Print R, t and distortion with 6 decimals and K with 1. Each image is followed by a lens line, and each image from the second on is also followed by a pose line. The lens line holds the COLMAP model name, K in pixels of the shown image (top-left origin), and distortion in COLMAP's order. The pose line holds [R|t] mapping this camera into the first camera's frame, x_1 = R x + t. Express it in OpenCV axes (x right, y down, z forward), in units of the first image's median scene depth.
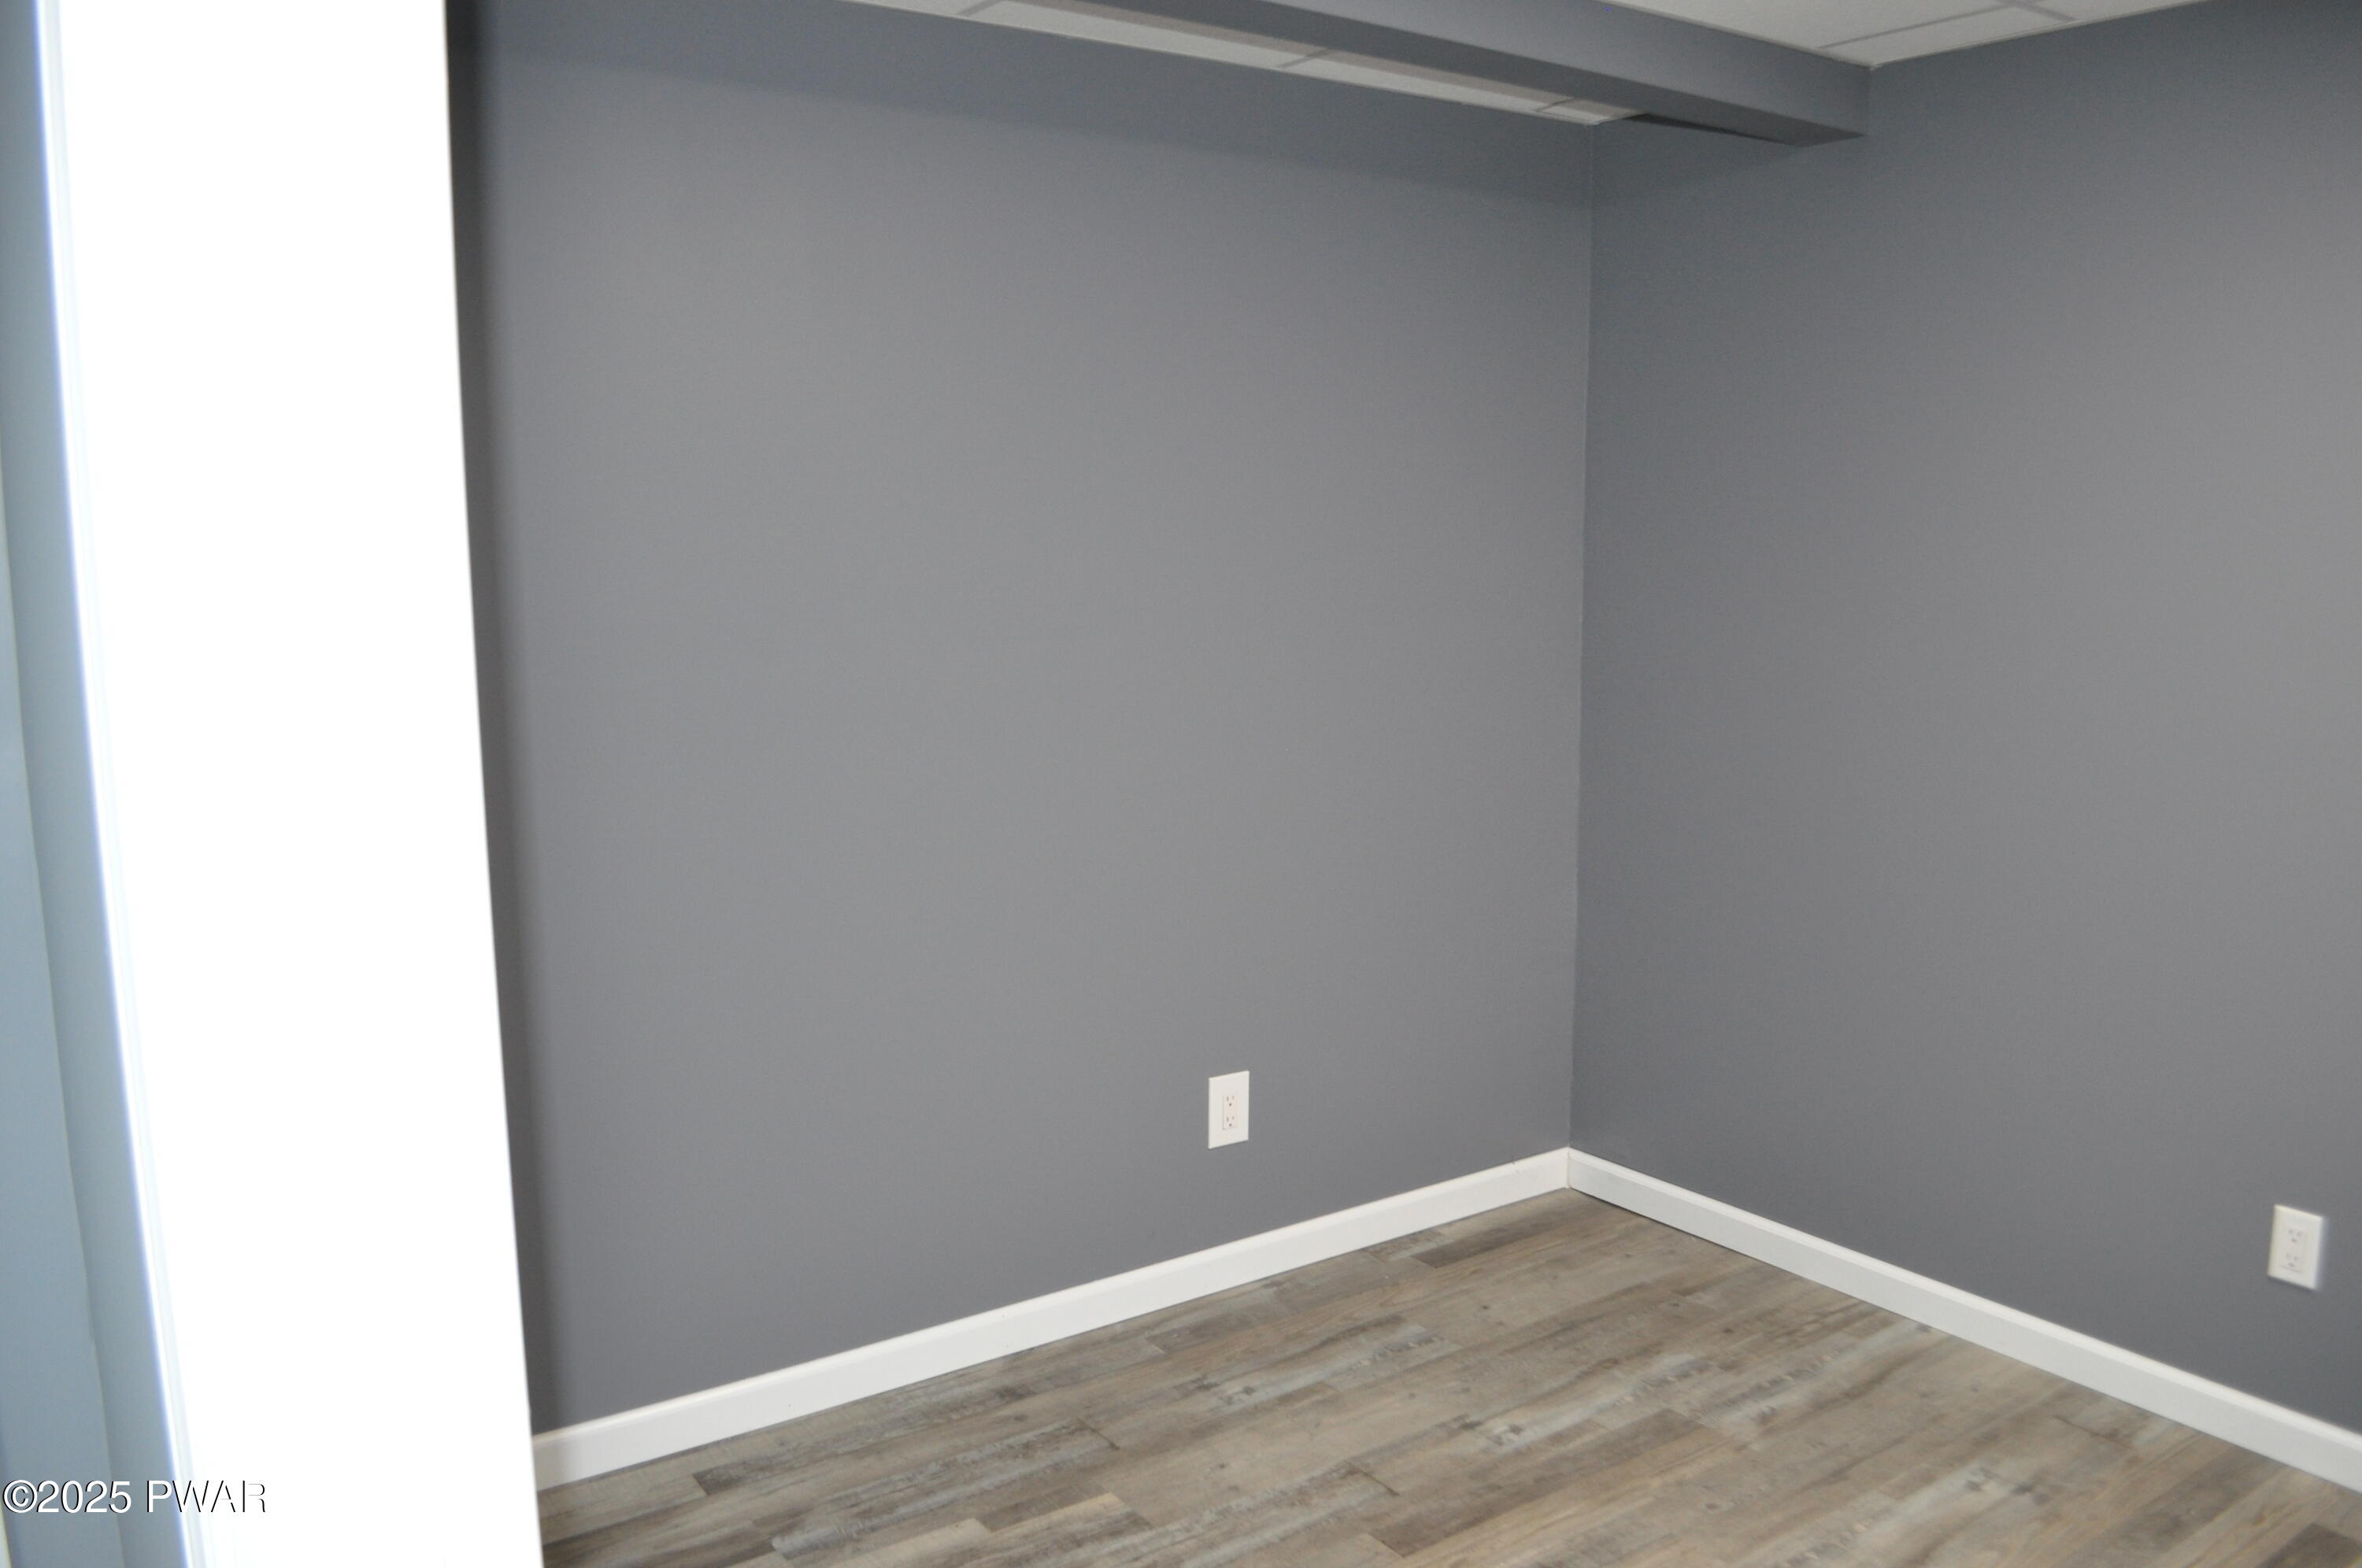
lens RADIAL K [[1857.2, 0, 1198.1], [0, 1857.2, 784.6], [0, 0, 1]] dist [-0.081160, 0.008909]
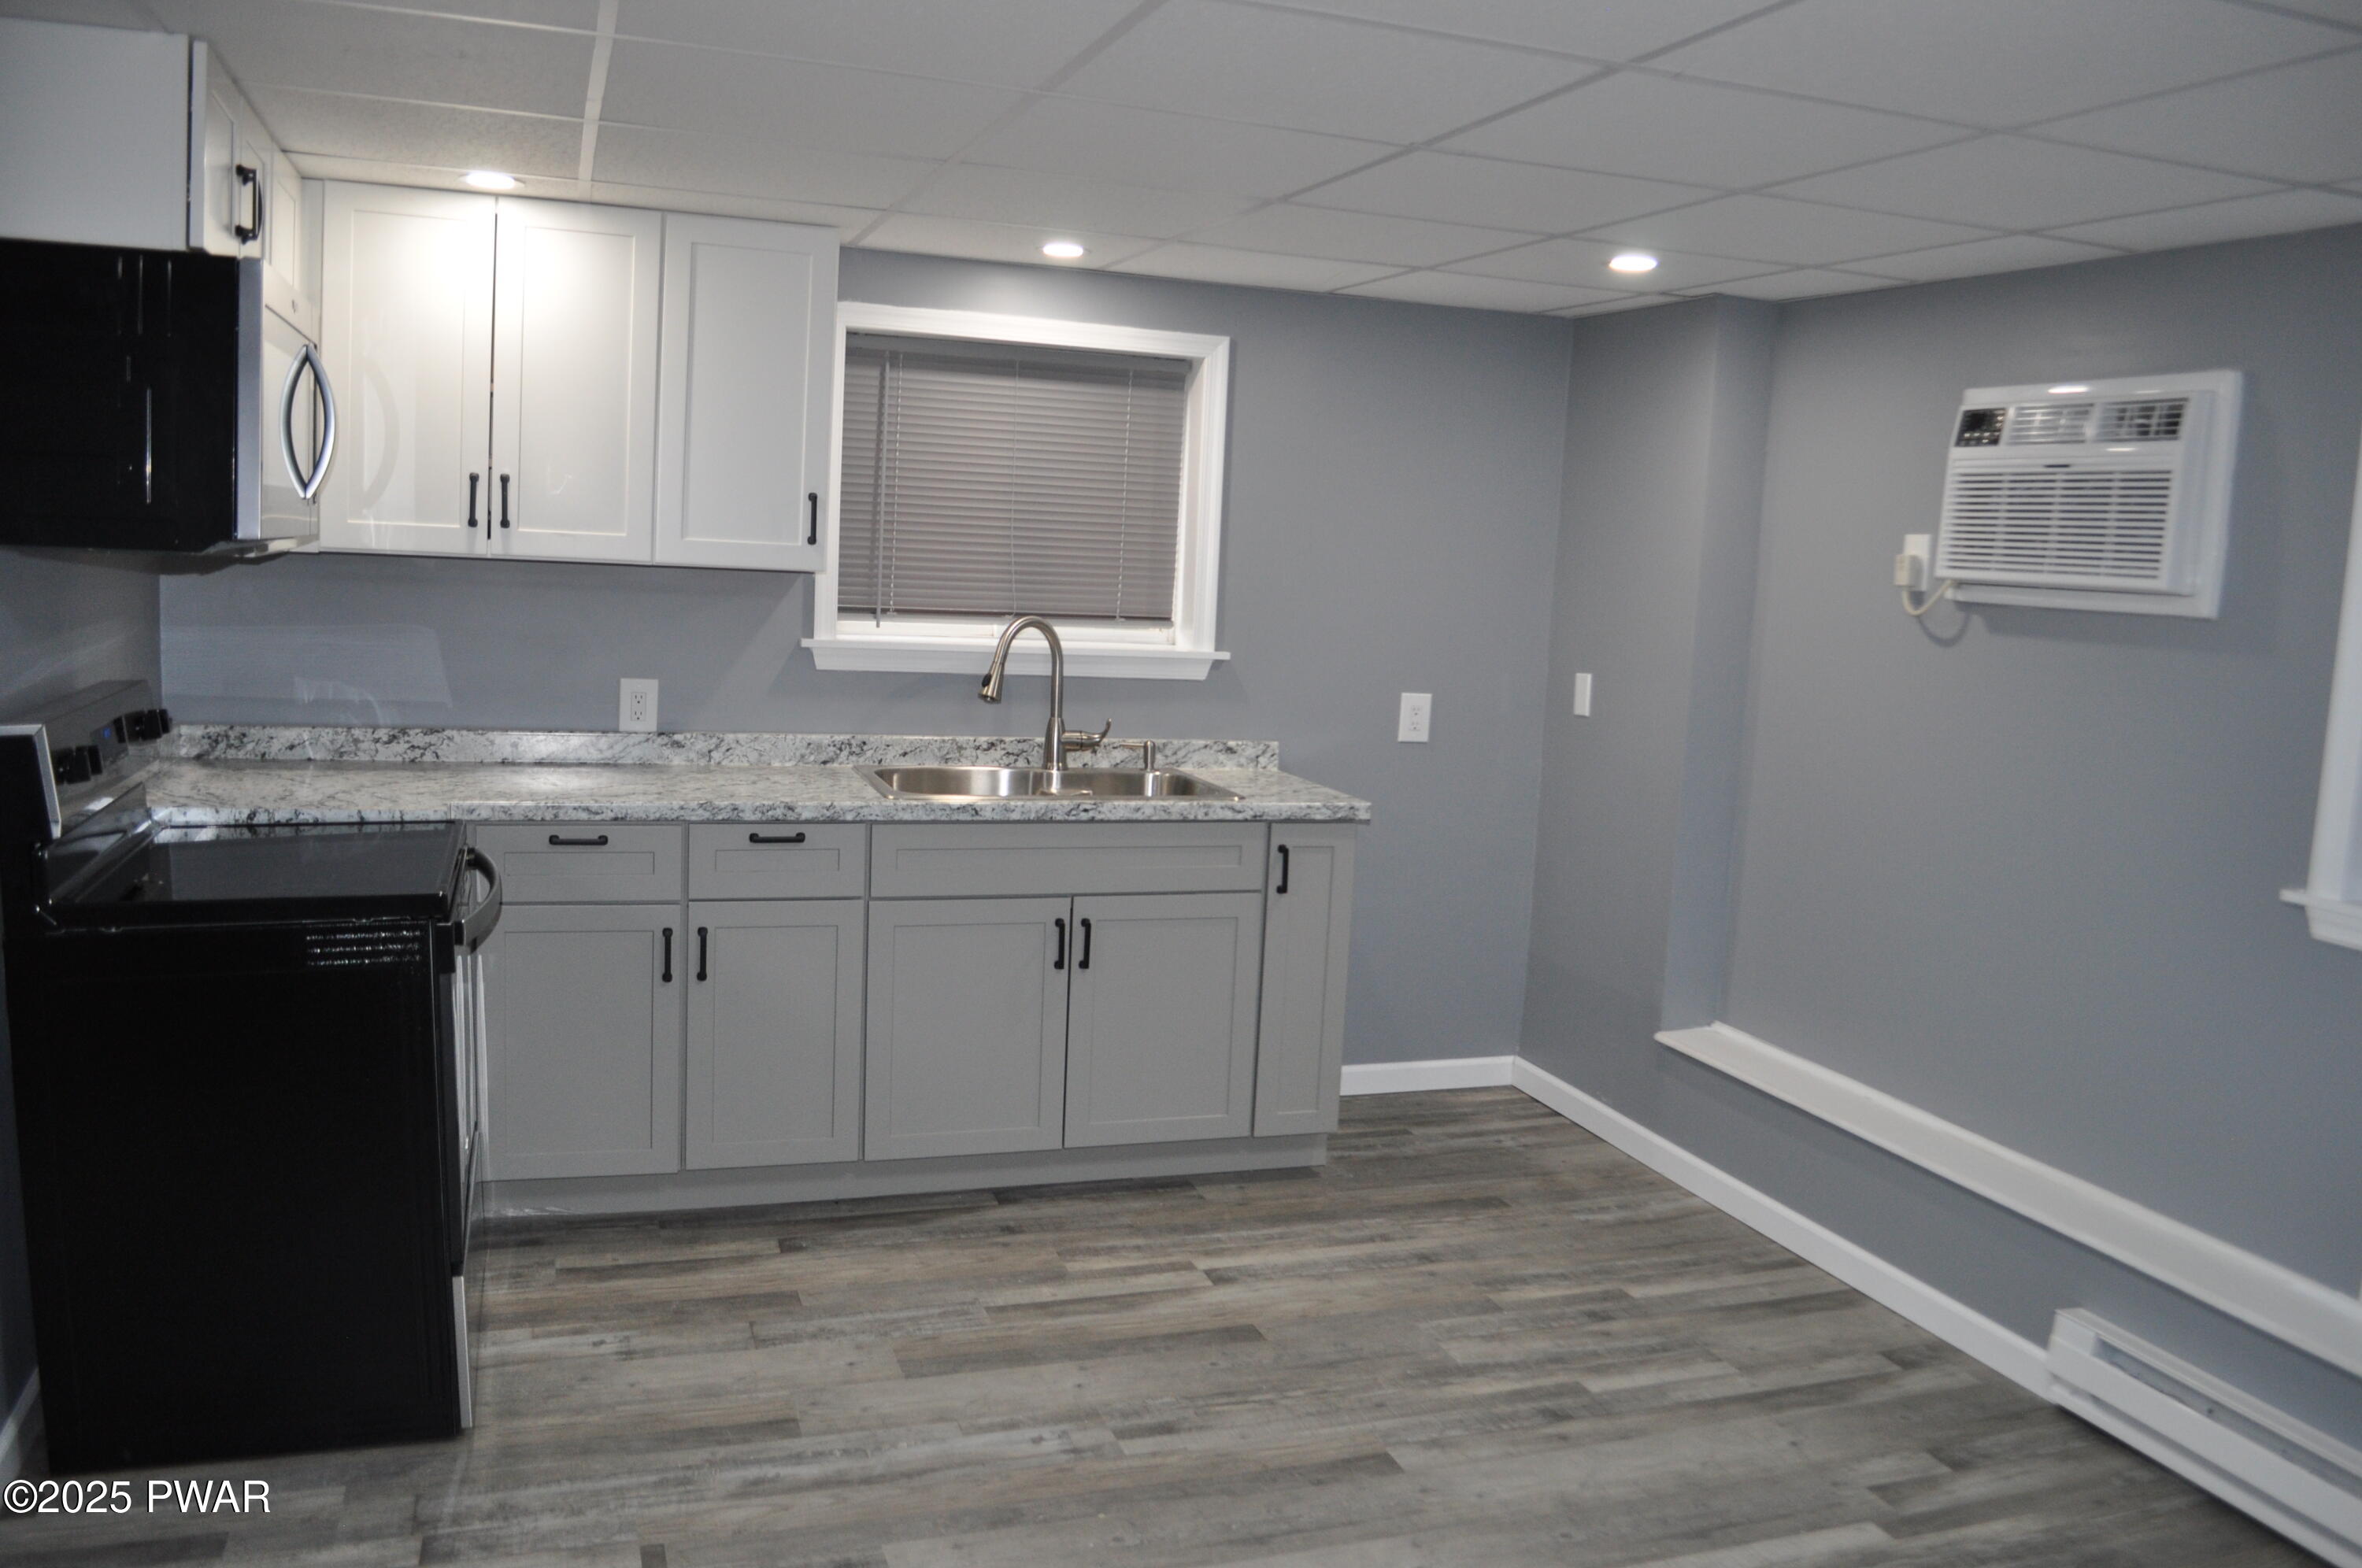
lens RADIAL K [[1857.2, 0, 1212.3], [0, 1857.2, 793.8], [0, 0, 1]] dist [-0.081160, 0.008909]
pose [[-0.962245, -0.084902, 0.258605, -0.488806], [-0.011935, 0.962354, 0.271538, -0.317089], [-0.271924, 0.258199, -0.927033, 1.930517]]
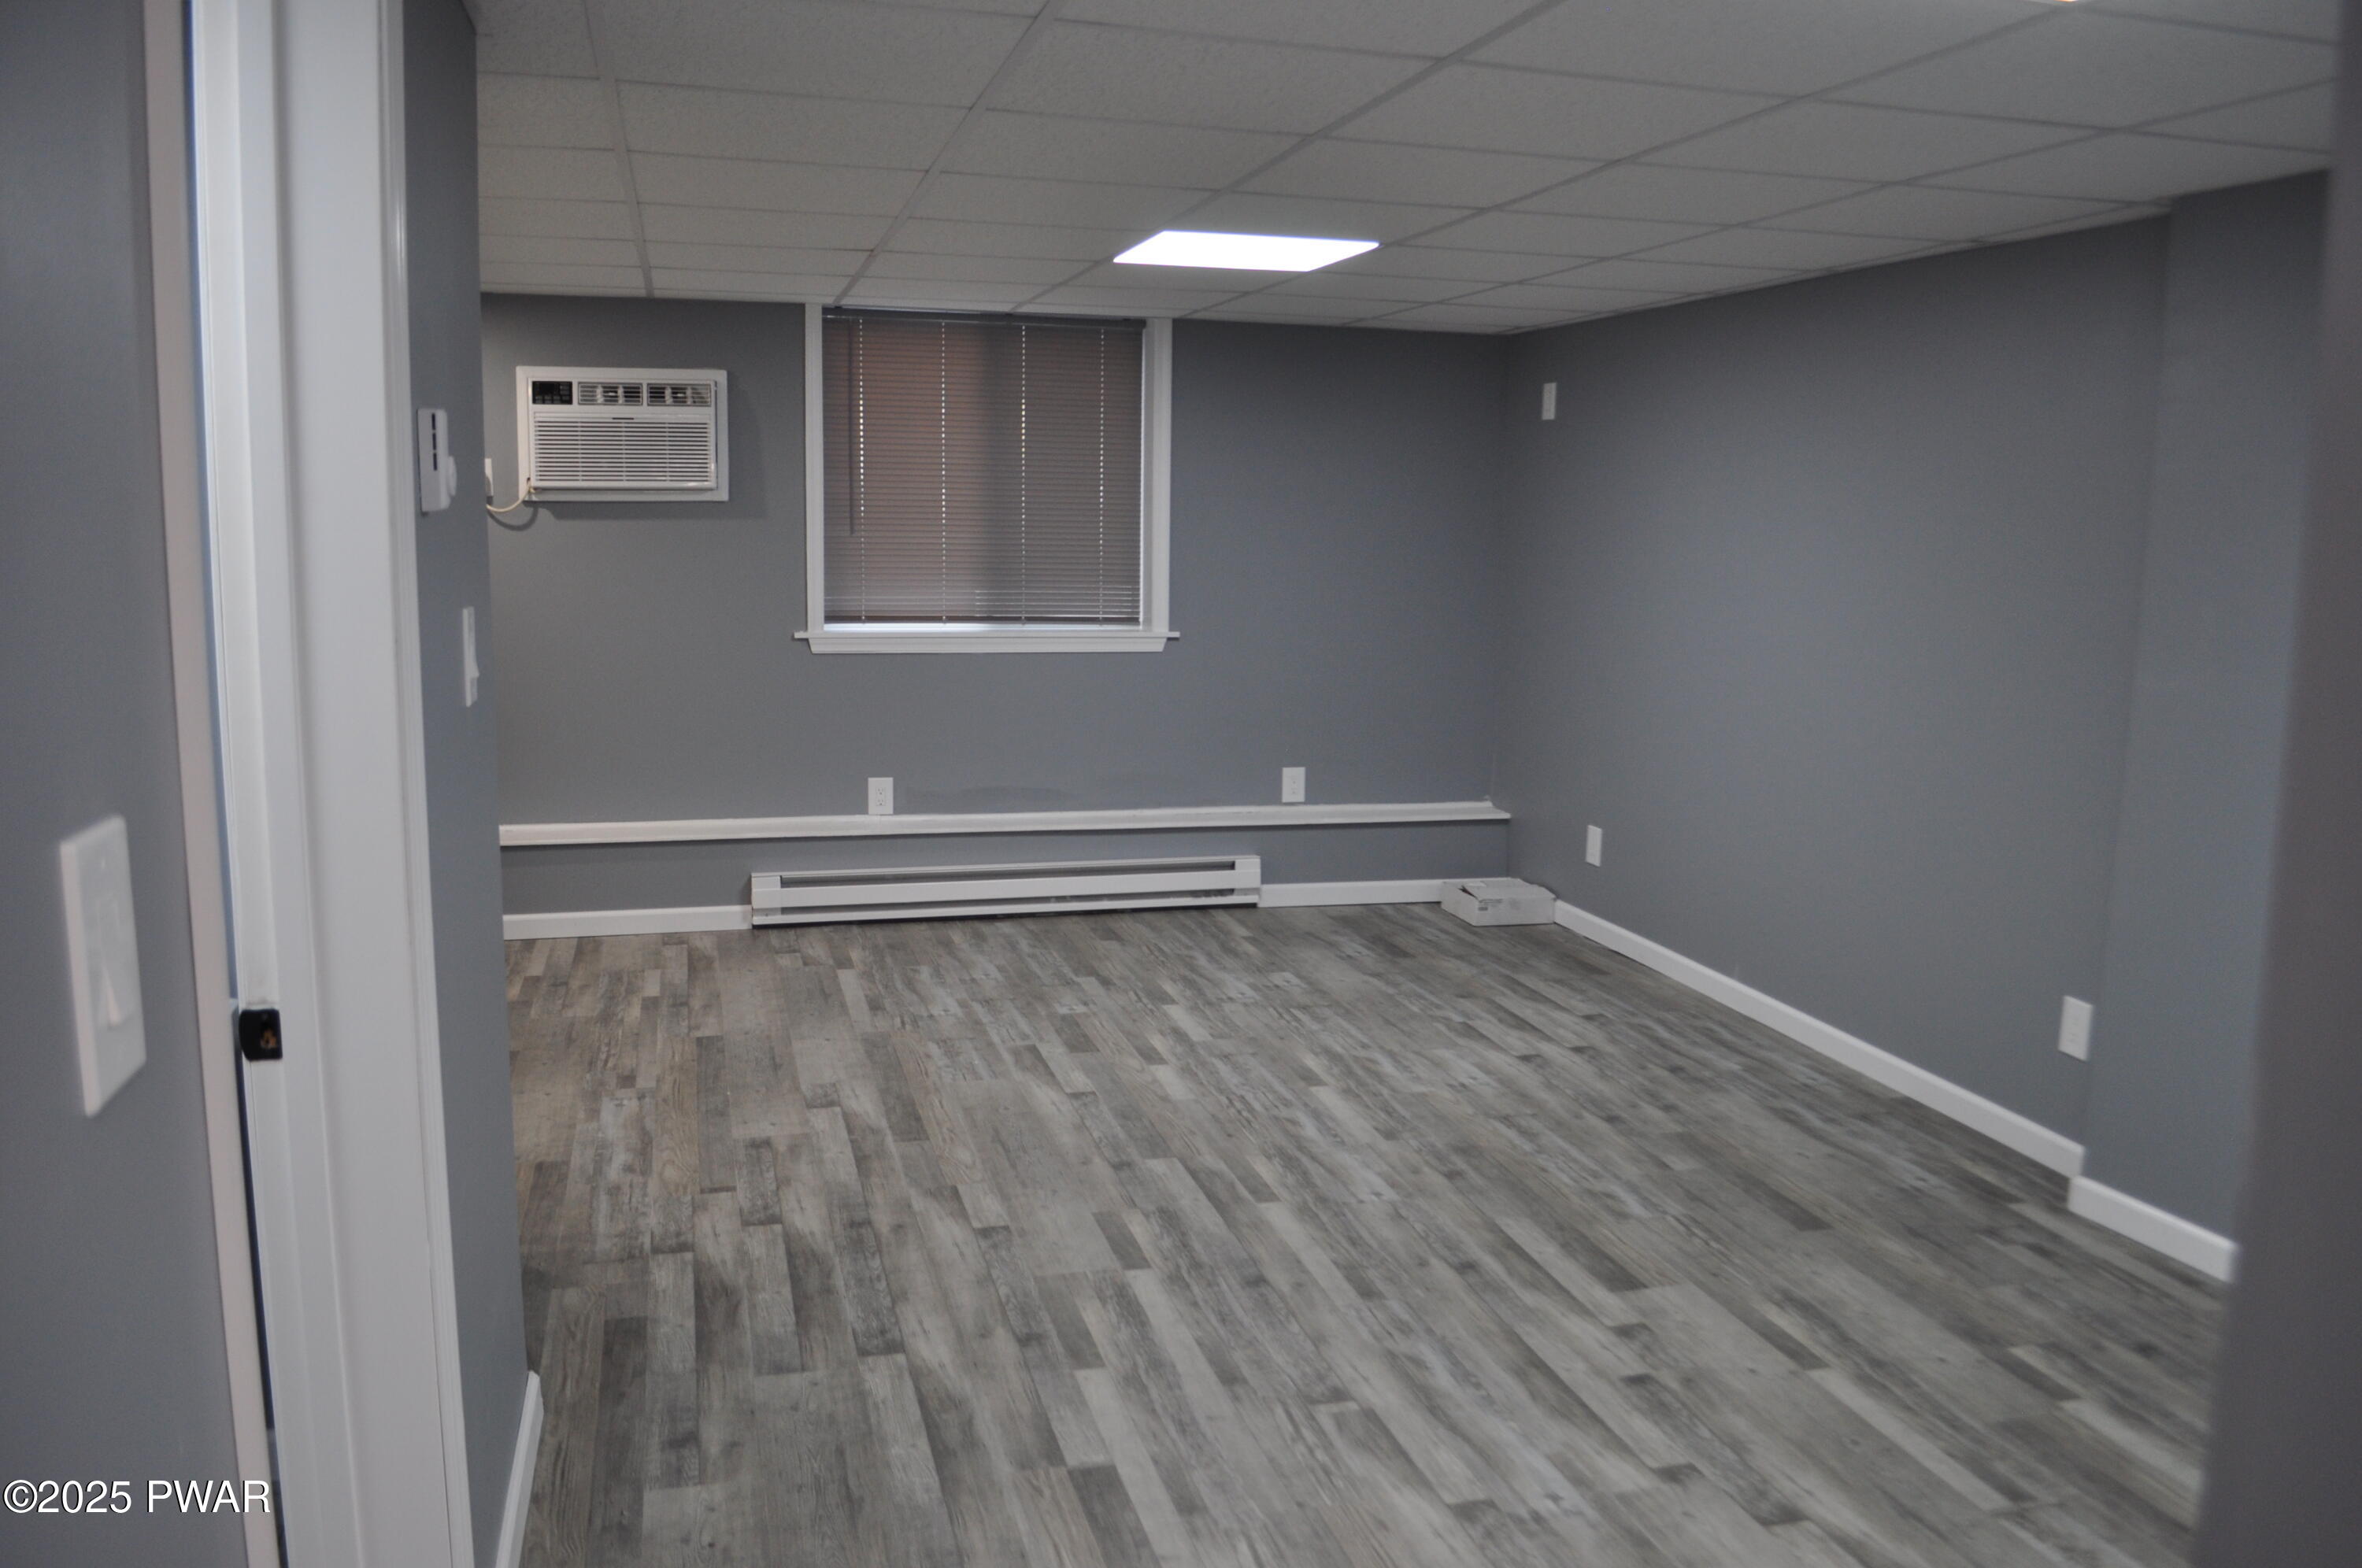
lens RADIAL K [[1857.2, 0, 1228.8], [0, 1857.2, 804.2], [0, 0, 1]] dist [-0.081160, 0.008909]
pose [[-0.327043, 0.147710, -0.933394, 1.162373], [-0.150224, 0.967023, 0.205668, -0.313936], [0.932993, 0.207480, -0.294069, 1.960088]]
